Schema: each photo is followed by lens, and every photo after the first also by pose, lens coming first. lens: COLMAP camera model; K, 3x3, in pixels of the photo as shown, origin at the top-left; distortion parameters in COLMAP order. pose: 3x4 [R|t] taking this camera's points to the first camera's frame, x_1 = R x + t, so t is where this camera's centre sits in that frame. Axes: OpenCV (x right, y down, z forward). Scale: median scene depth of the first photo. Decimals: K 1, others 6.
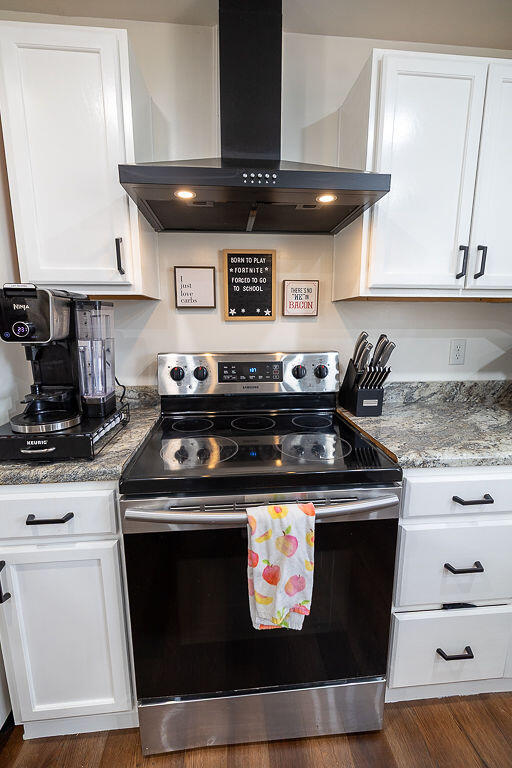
lens RADIAL K [[328.8, 0, 252.7], [0, 328.8, 381.0], [0, 0, 1]] dist [-0.000326, -0.000013]
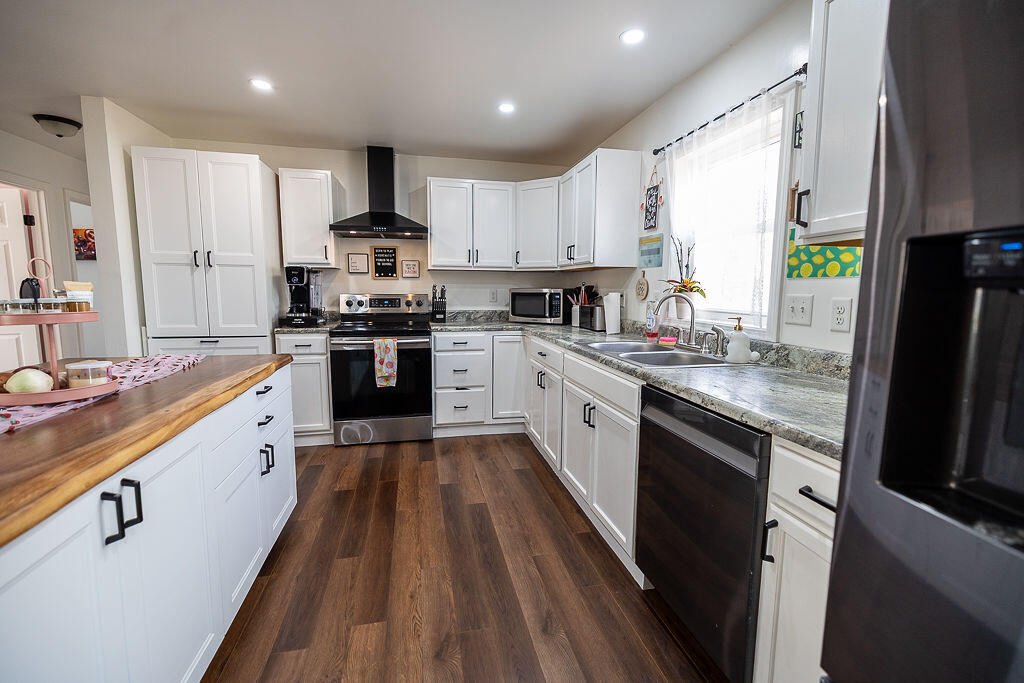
lens RADIAL K [[438.4, 0, 507.4], [0, 438.4, 338.9], [0, 0, 1]] dist [-0.000326, -0.000013]
pose [[0.991858, -0.006039, 0.127207, 0.455576], [0.013977, 0.998003, -0.061601, 0.425888], [-0.126581, 0.062878, 0.989961, -2.066477]]
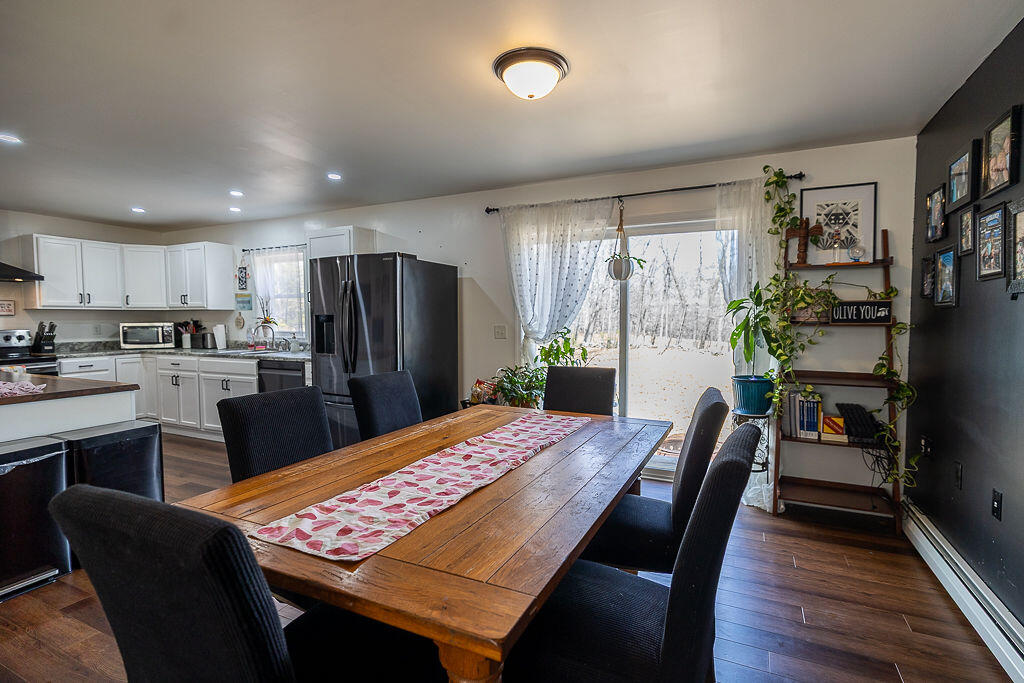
lens RADIAL K [[493.7, 0, 529.9], [0, 493.7, 339.1], [0, 0, 1]] dist [0.003243, 0.000659]
pose [[0.499817, -0.038977, 0.865253, -1.201144], [0.158446, 0.986244, -0.047099, 0.834555], [-0.851515, 0.160637, 0.499117, -4.484077]]
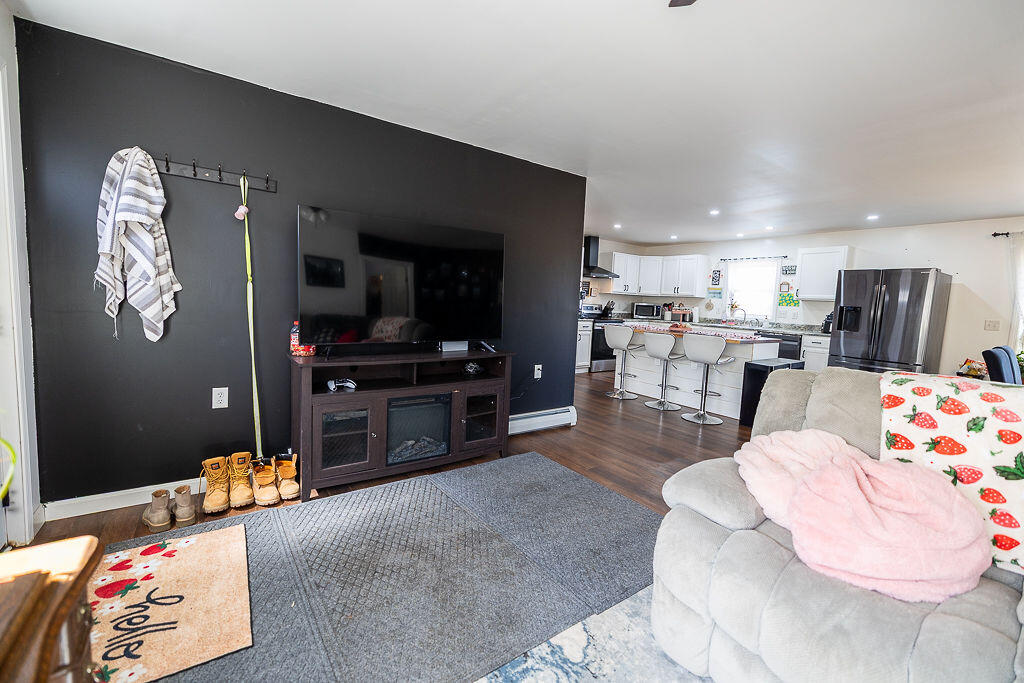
lens RADIAL K [[438.4, 0, 502.7], [0, 438.4, 342.3], [0, 0, 1]] dist [-0.000326, -0.000013]
pose [[0.862119, -0.011687, 0.506570, -4.378454], [0.045201, 0.997522, -0.053912, 0.764292], [-0.504685, 0.069376, 0.860511, -3.804135]]
